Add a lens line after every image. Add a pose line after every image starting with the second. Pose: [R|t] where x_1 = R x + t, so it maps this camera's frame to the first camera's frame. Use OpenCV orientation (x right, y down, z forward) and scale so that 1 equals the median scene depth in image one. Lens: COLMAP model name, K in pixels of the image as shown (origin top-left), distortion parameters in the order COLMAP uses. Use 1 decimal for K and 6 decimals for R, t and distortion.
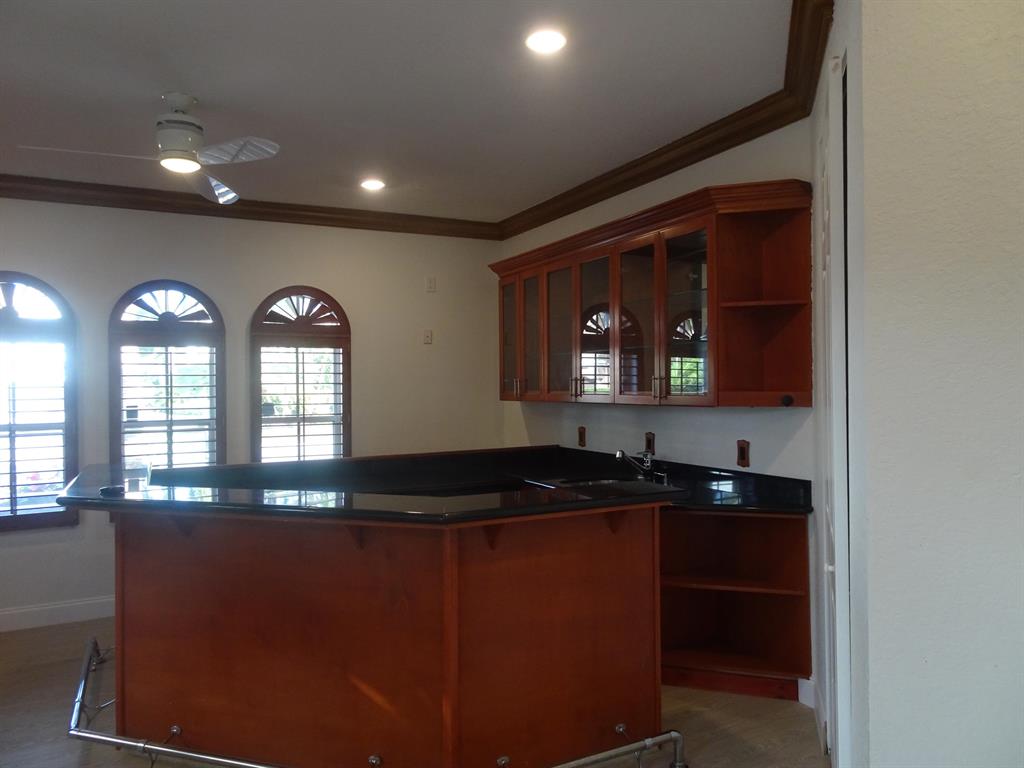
lens RADIAL K [[740.8, 0, 516.7], [0, 740.8, 381.6], [0, 0, 1]] dist [0.020227, -0.005593]
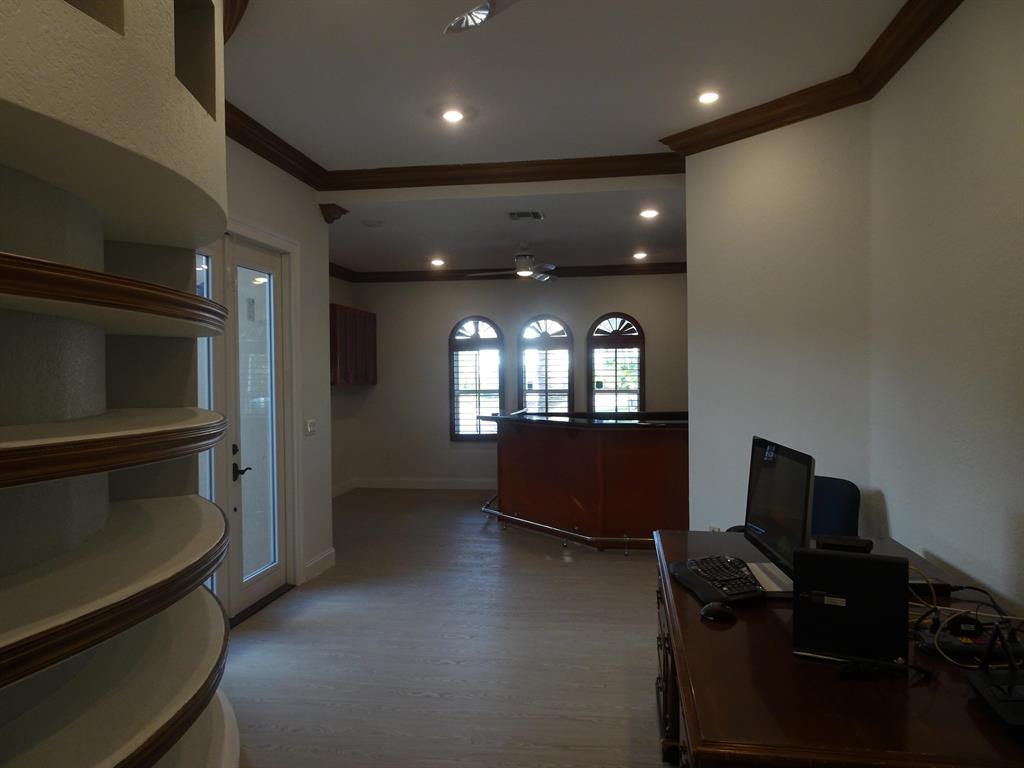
lens RADIAL K [[740.8, 0, 516.7], [0, 740.8, 381.6], [0, 0, 1]] dist [0.020227, -0.005593]
pose [[0.819926, 0.006166, -0.572437, 0.510337], [0.004710, 0.999835, 0.017516, -0.001054], [0.572451, -0.017058, 0.819762, -0.537682]]
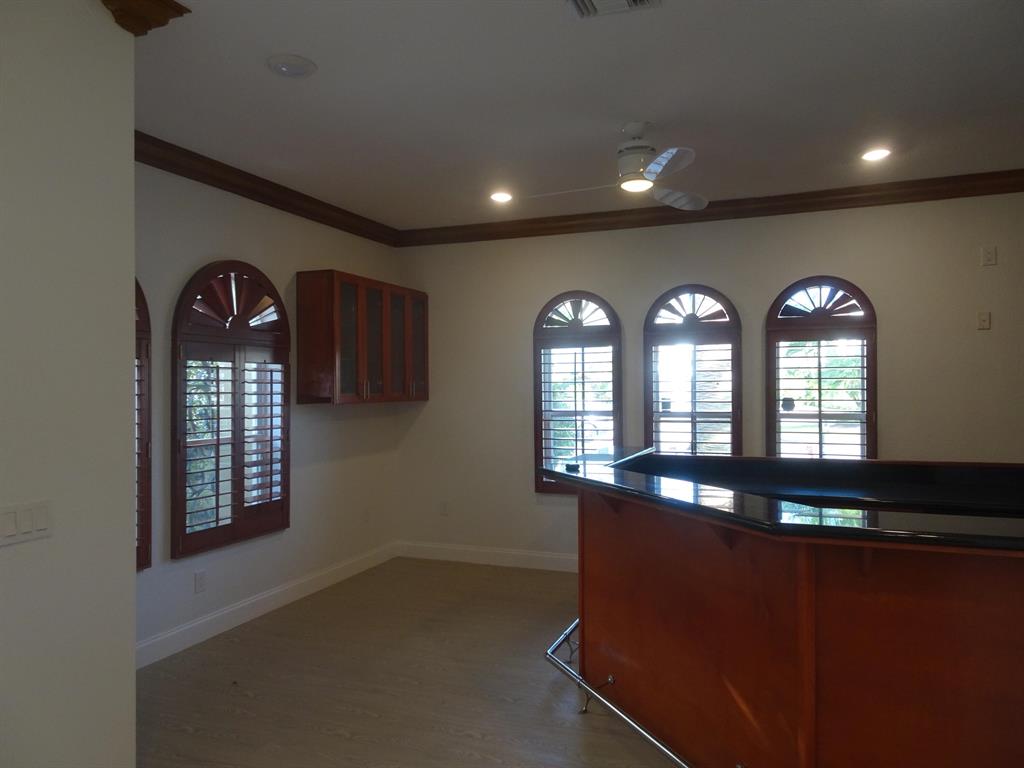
lens RADIAL K [[740.8, 0, 516.7], [0, 740.8, 381.6], [0, 0, 1]] dist [0.020227, -0.005593]
pose [[0.670967, 0.001279, -0.741486, 0.163313], [0.005393, 0.999964, 0.006605, -0.001598], [0.741468, -0.008430, 0.670936, 0.068879]]
